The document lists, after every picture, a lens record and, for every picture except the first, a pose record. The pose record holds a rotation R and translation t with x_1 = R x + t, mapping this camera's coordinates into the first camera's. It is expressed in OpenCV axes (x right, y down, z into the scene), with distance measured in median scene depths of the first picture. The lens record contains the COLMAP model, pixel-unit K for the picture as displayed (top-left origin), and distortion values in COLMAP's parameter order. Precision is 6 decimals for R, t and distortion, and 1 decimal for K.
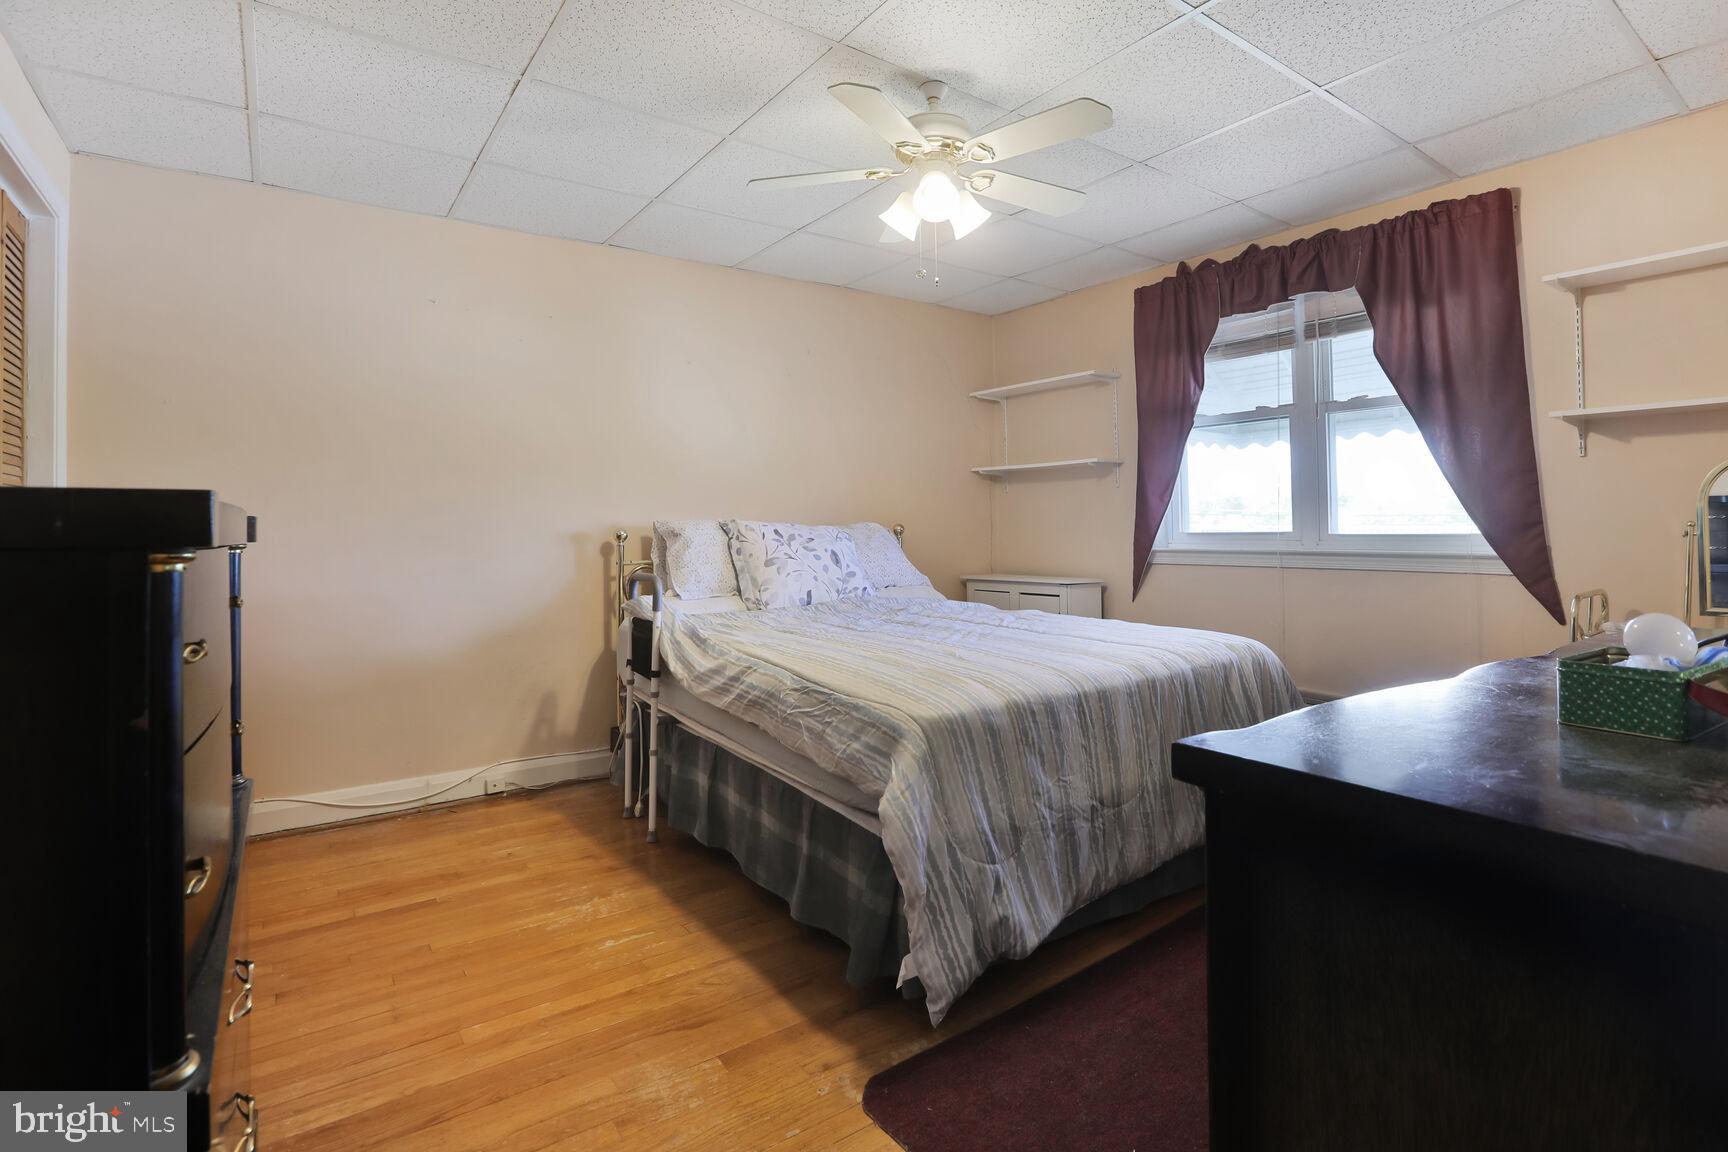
lens RADIAL K [[821.4, 0, 852.6], [0, 821.4, 522.4], [0, 0, 1]] dist [-0.012408, 0.002794]
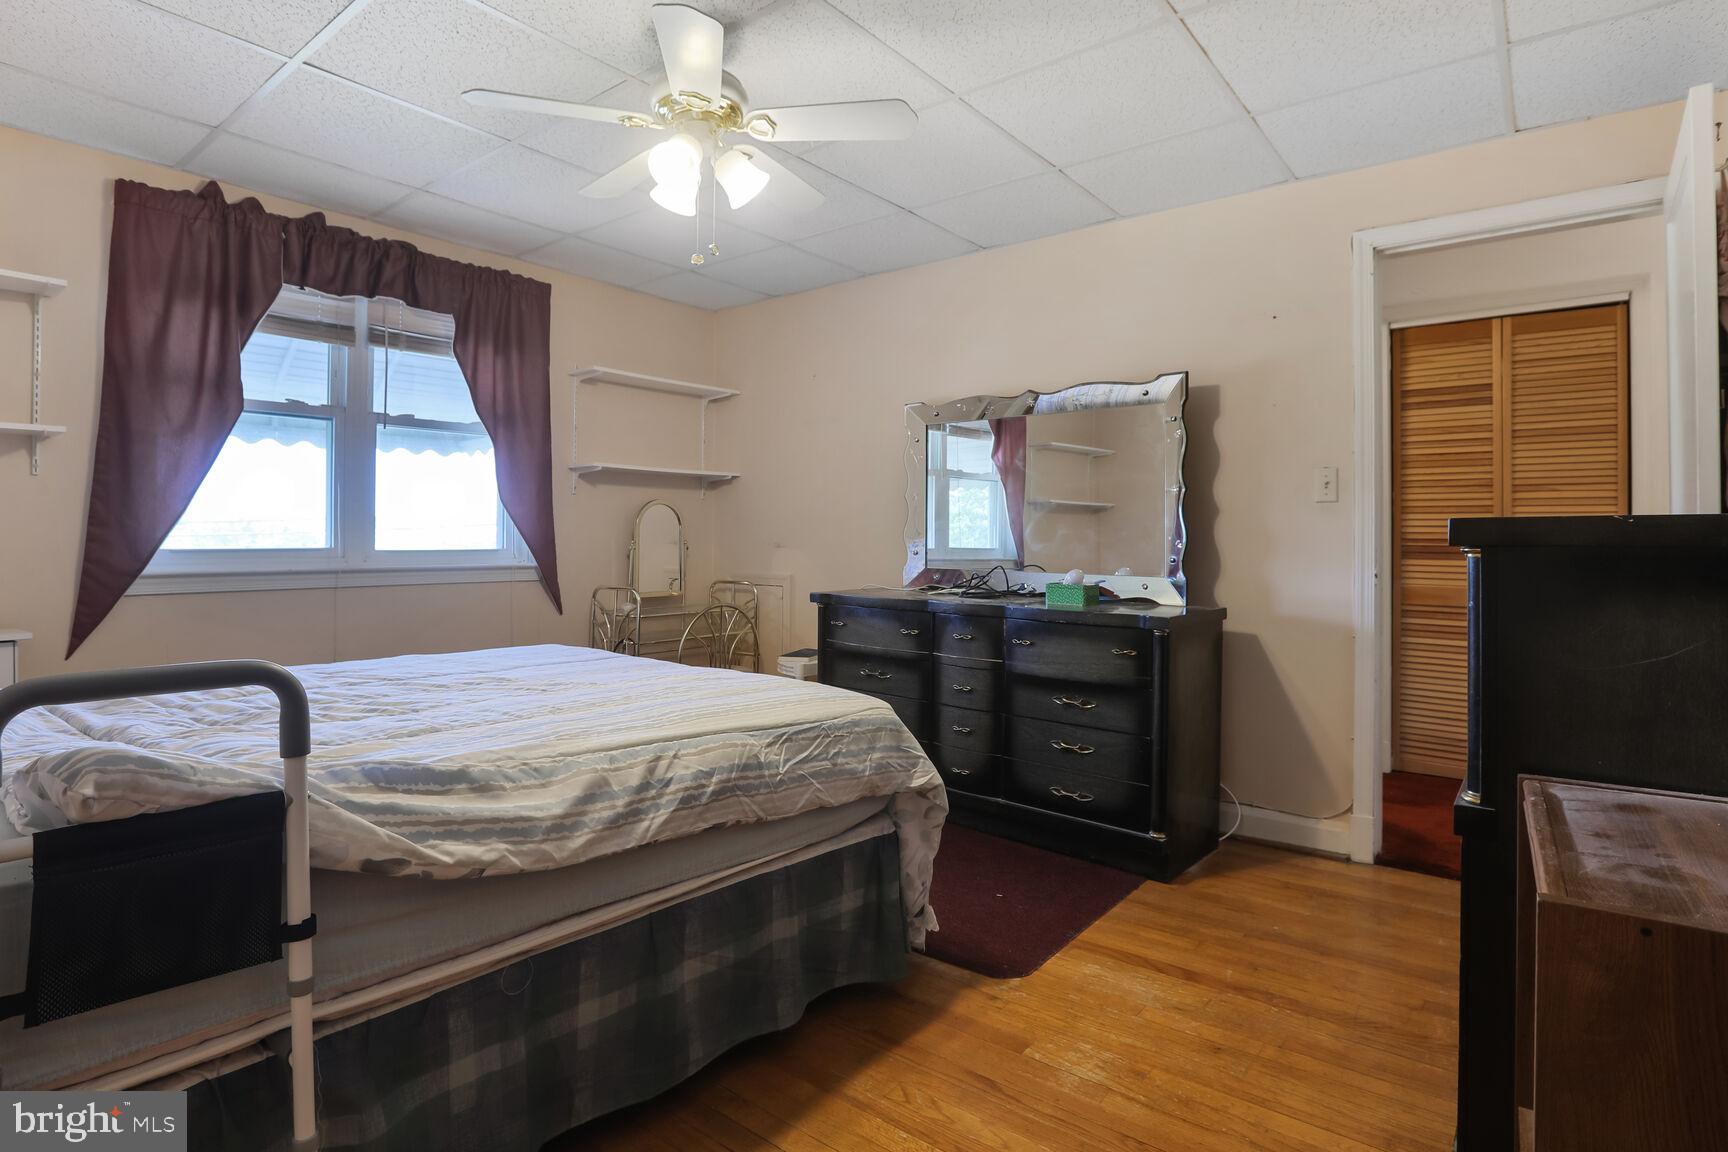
lens RADIAL K [[876.3, 0, 876.2], [0, 876.3, 541.8], [0, 0, 1]] dist [-0.026419, 0.002205]
pose [[-0.266748, 0.008268, 0.963731, -0.679185], [-0.003268, 0.999950, -0.009483, 0.015114], [-0.963761, -0.005679, -0.266707, 0.853918]]
